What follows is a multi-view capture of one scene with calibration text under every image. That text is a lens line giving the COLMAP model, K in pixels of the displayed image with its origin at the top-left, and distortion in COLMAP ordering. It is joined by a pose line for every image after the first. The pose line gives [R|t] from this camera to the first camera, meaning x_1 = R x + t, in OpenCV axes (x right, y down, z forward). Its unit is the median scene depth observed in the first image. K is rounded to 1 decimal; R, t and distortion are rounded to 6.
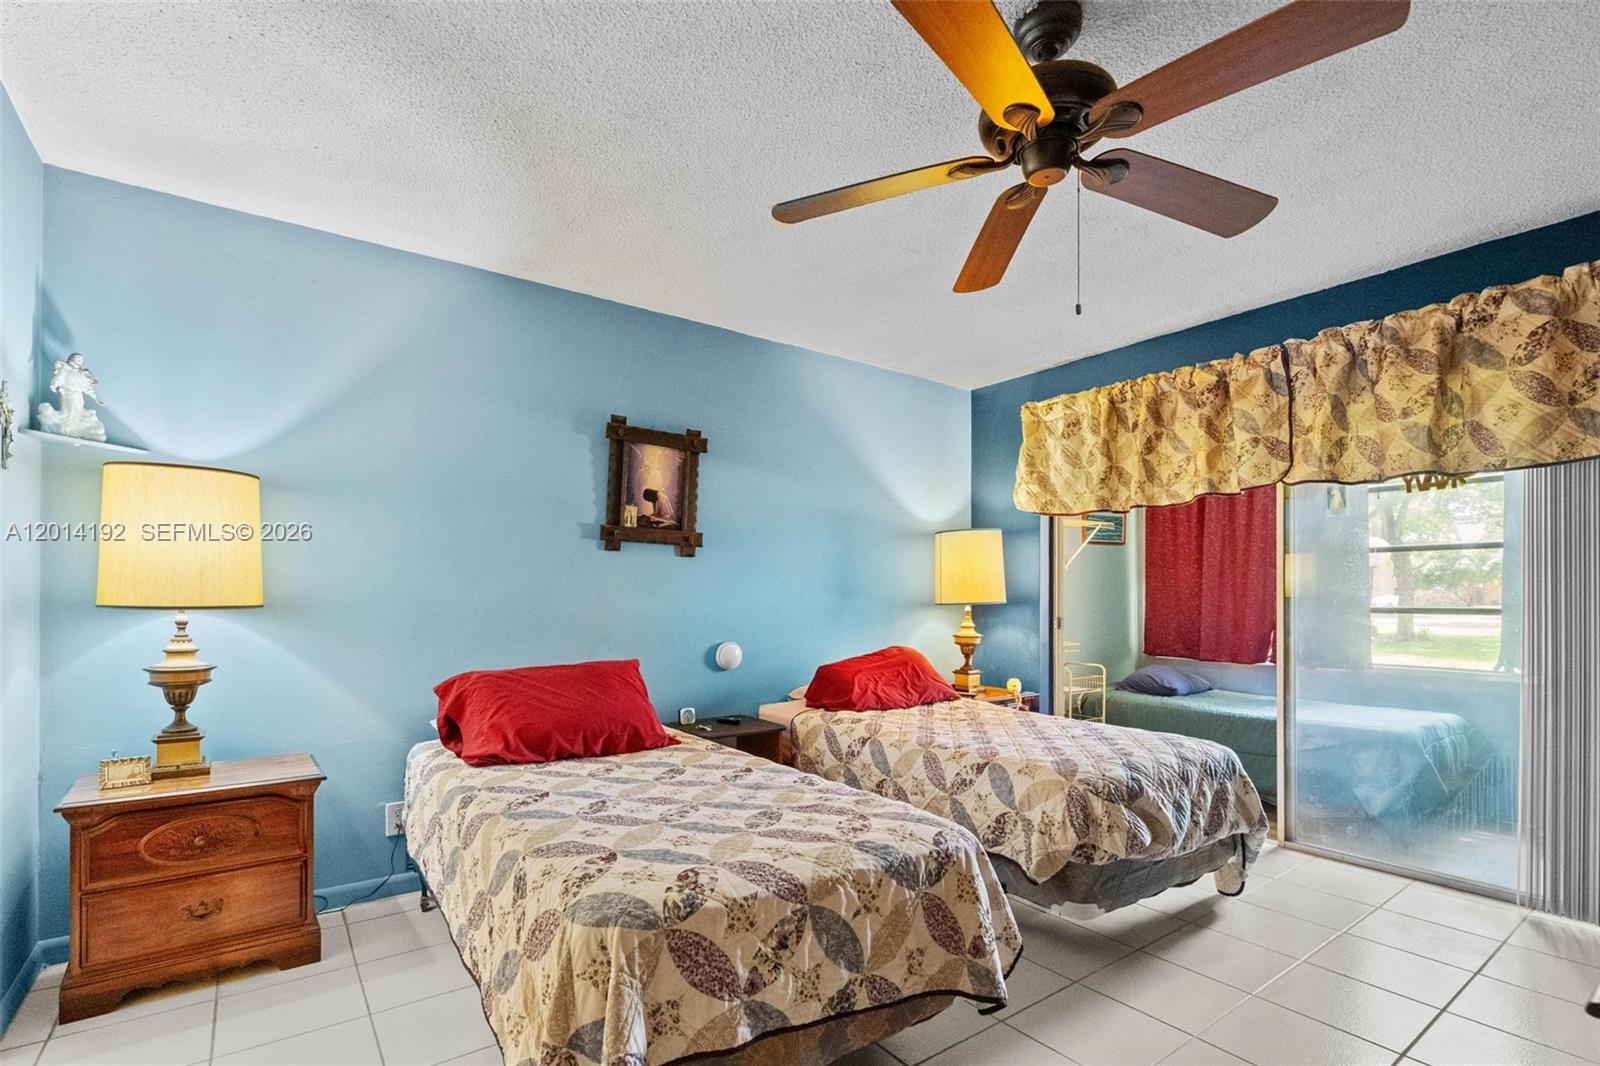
lens RADIAL K [[745.4, 0, 798.0], [0, 745.4, 594.9], [0, 0, 1]] dist [0.001950, 0.000607]
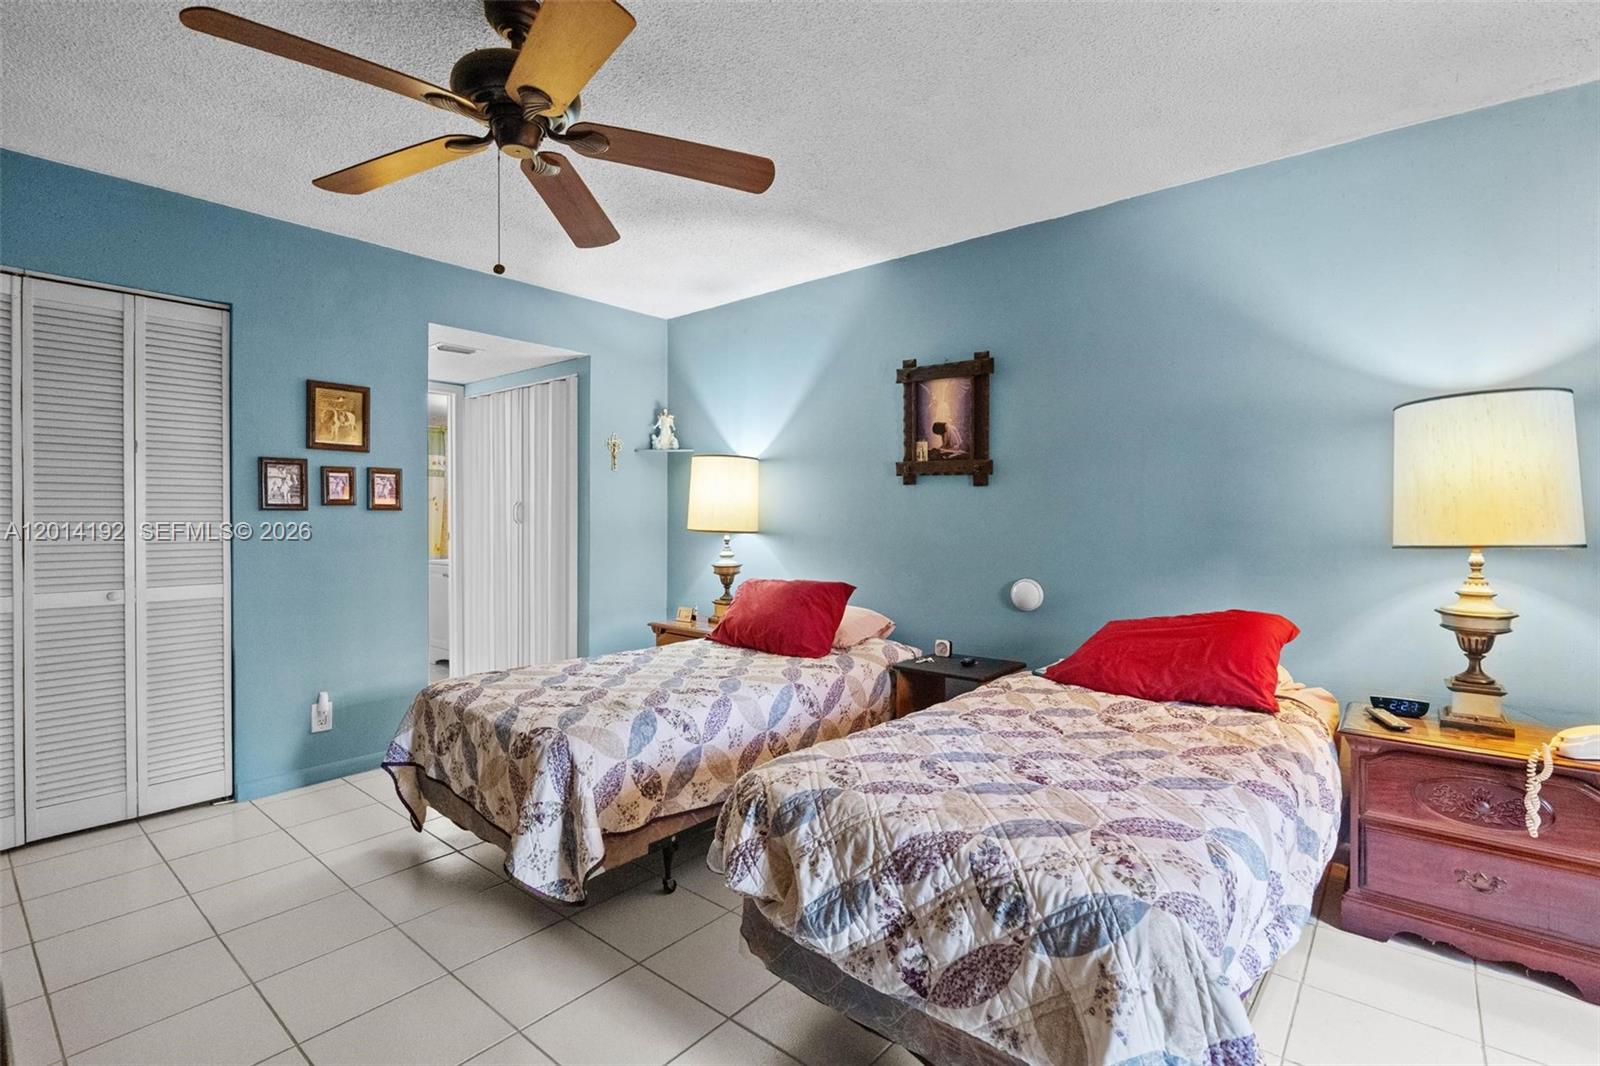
lens RADIAL K [[747.5, 0, 792.2], [0, 747.5, 511.9], [0, 0, 1]] dist [-0.000467, 0.000331]
pose [[0.227872, -0.009084, -0.973649, 0.783606], [0.001634, 0.999959, -0.008948, -0.010703], [0.973690, 0.000448, 0.227878, 0.592953]]
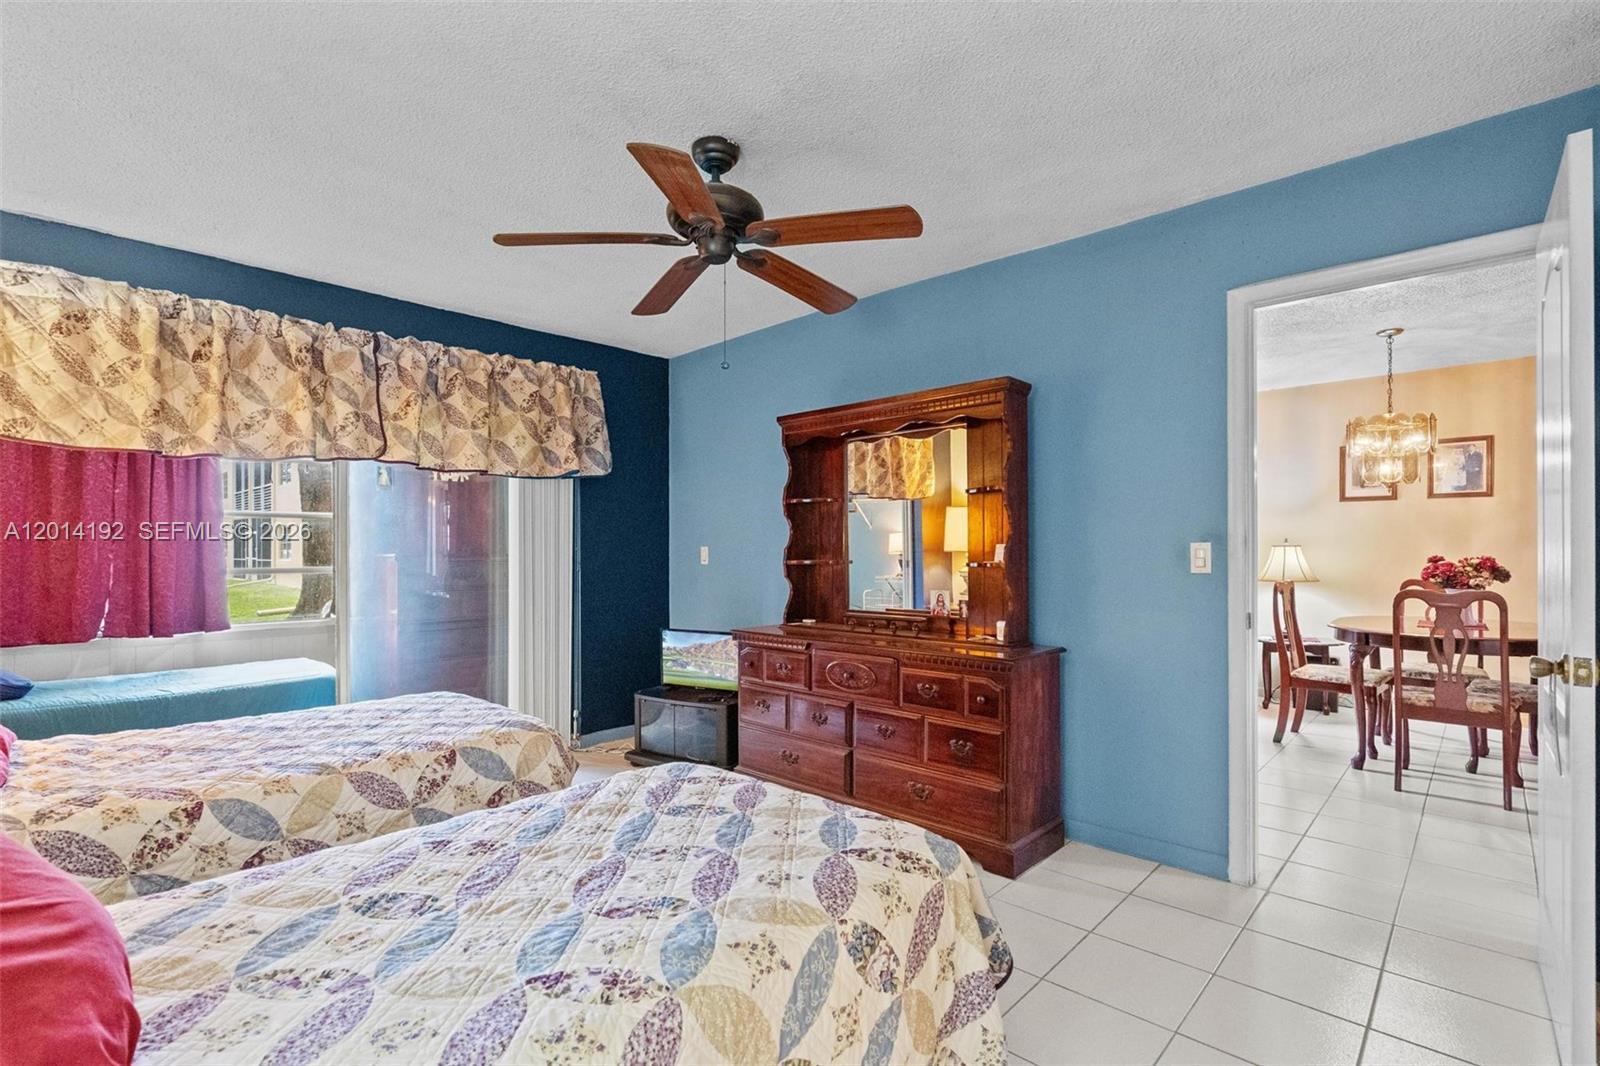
lens RADIAL K [[746.7, 0, 793.0], [0, 746.7, 550.4], [0, 0, 1]] dist [-0.000478, 0.000143]
pose [[-0.178659, -0.000607, 0.983911, -0.542375], [0.000905, 0.999999, 0.000781, -0.013881], [-0.983911, 0.001030, -0.178659, 0.578255]]
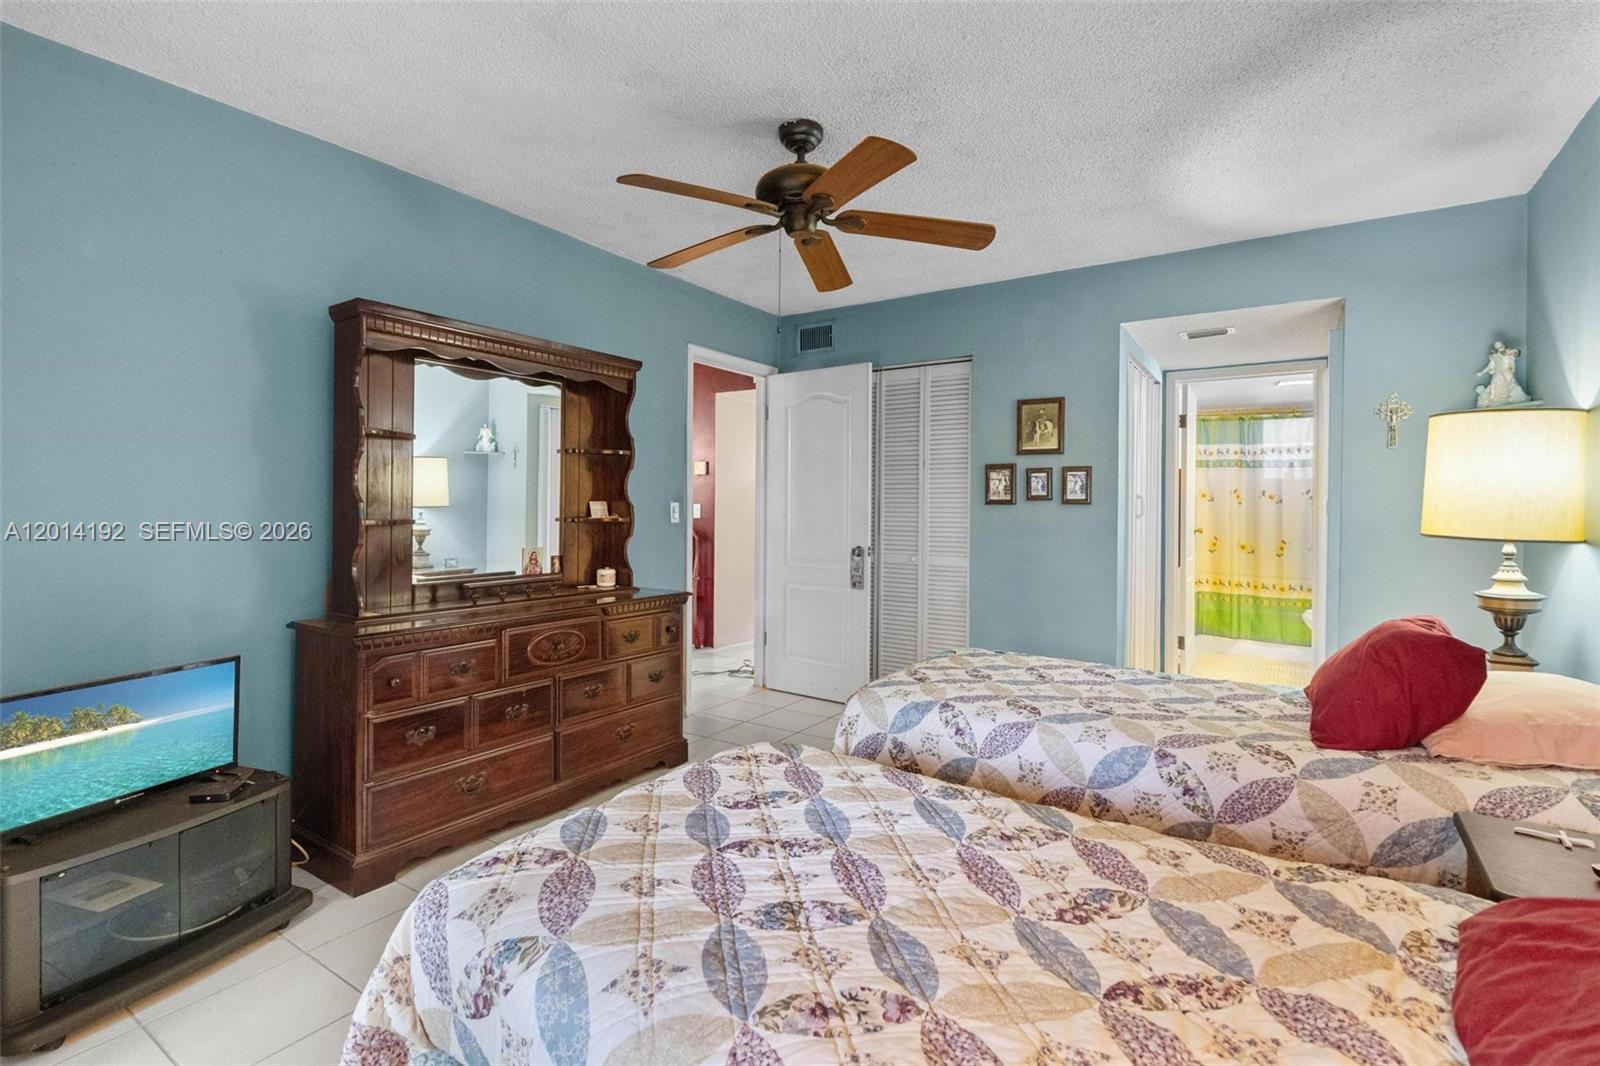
lens RADIAL K [[747.5, 0, 792.2], [0, 747.5, 511.9], [0, 0, 1]] dist [-0.000467, 0.000331]
pose [[-0.939825, -0.007031, -0.341585, 0.442156], [-0.009183, 0.999947, 0.004682, -0.013005], [0.341534, 0.007537, -0.939839, 1.238698]]
